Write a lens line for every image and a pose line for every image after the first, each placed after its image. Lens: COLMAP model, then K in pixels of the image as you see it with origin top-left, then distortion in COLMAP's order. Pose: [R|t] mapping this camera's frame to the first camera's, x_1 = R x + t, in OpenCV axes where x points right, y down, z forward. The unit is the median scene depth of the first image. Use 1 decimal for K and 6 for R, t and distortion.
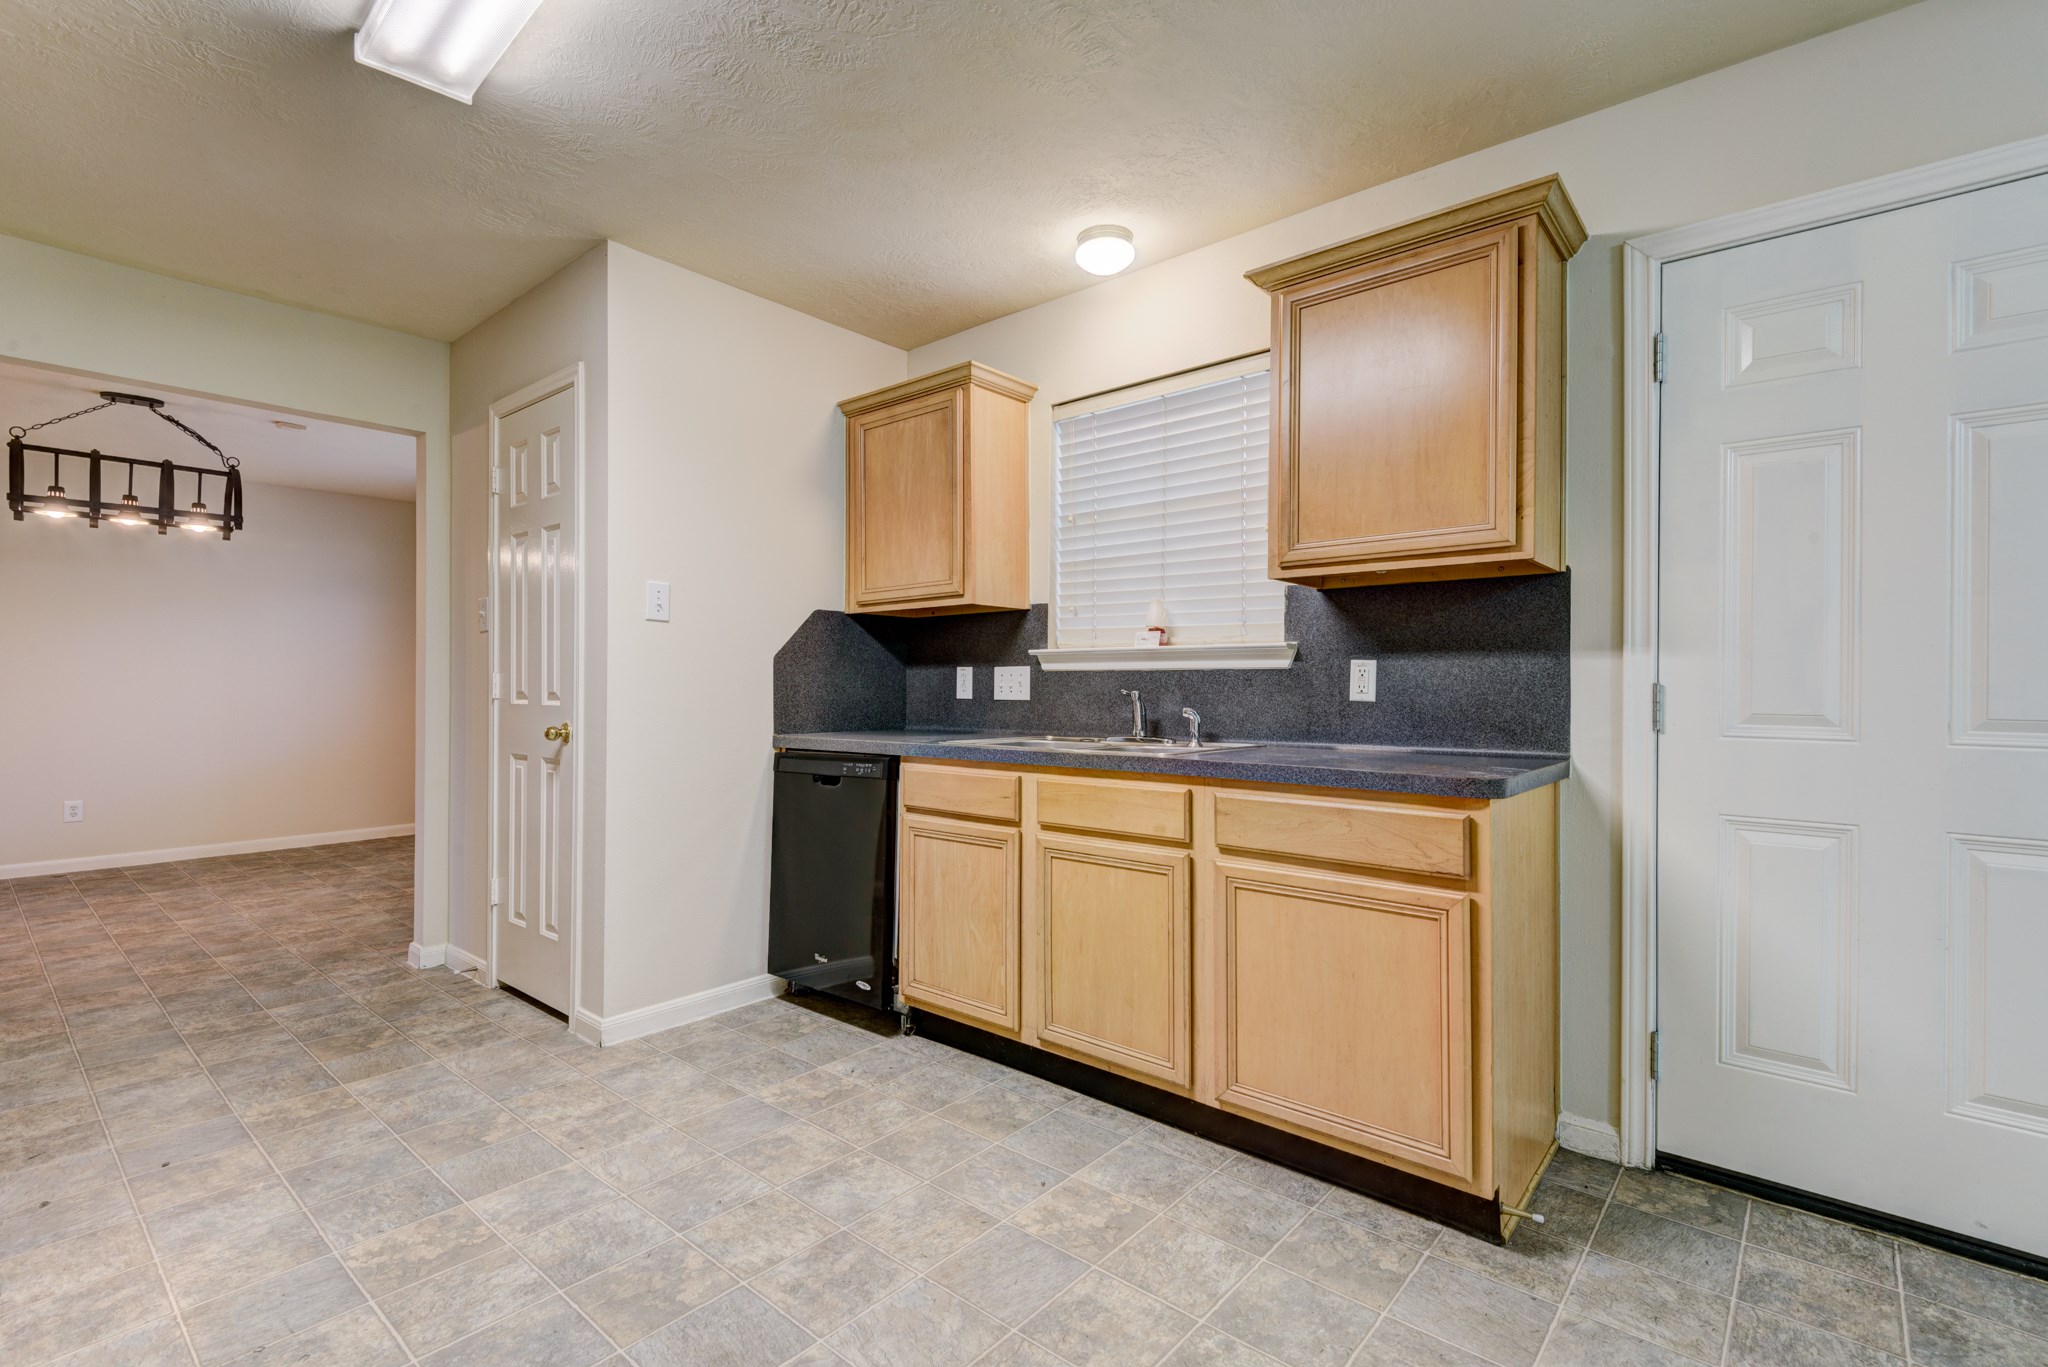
lens RADIAL K [[940.2, 0, 1028.8], [0, 940.2, 690.6], [0, 0, 1]] dist [0.007385, -0.005198]
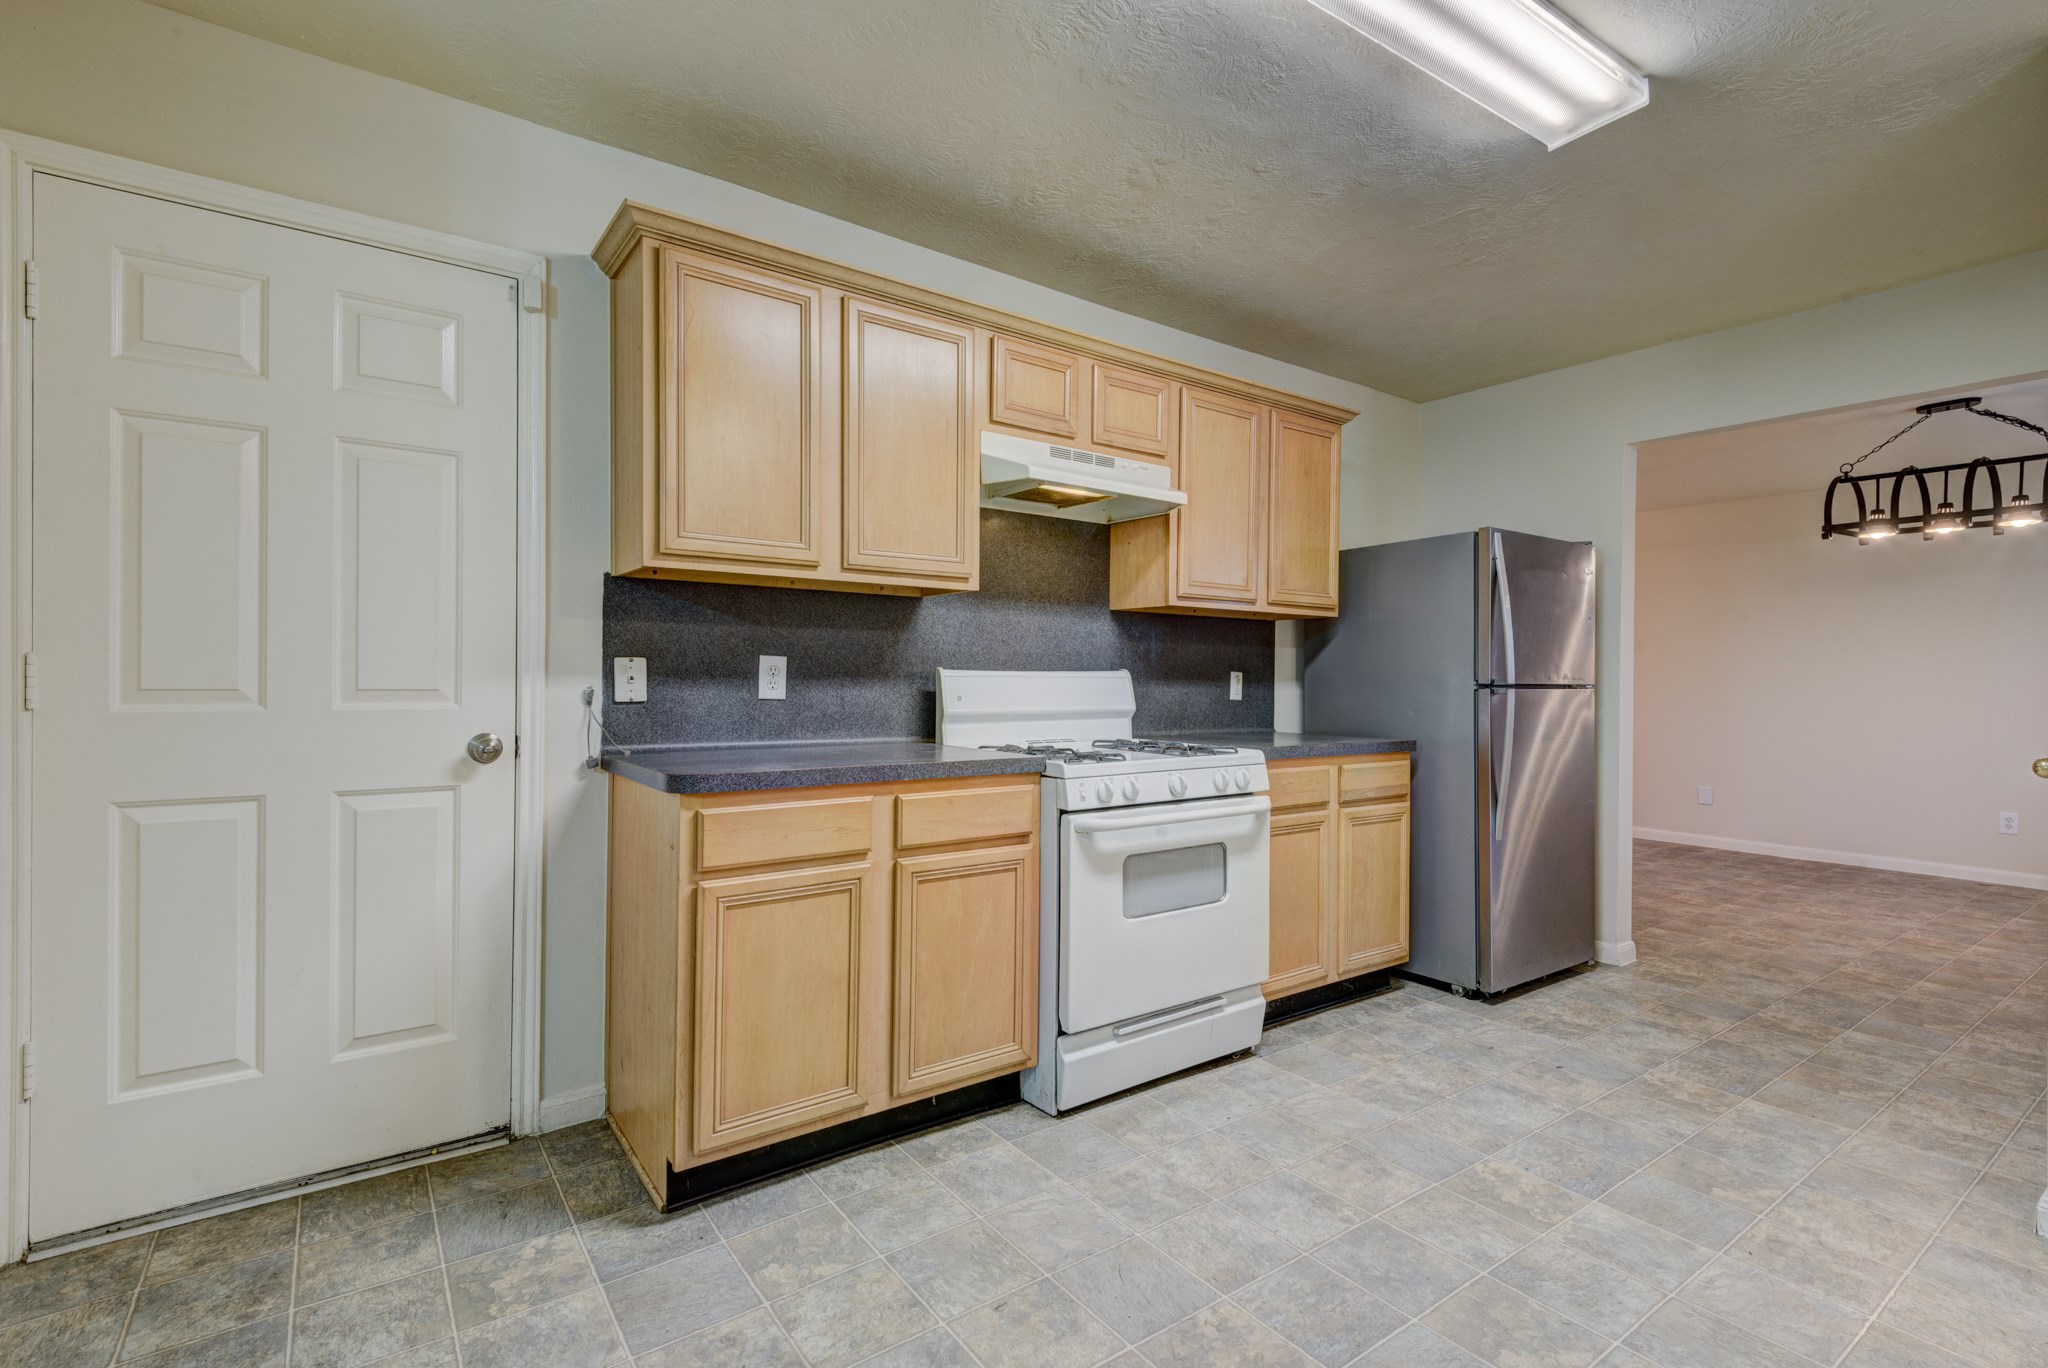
lens RADIAL K [[940.2, 0, 1002.3], [0, 940.2, 700.5], [0, 0, 1]] dist [0.007385, -0.005198]
pose [[-0.255731, 0.016474, -0.966608, 0.280071], [-0.019267, 0.999569, 0.022133, -0.003176], [0.966556, 0.024284, -0.255304, 0.326105]]
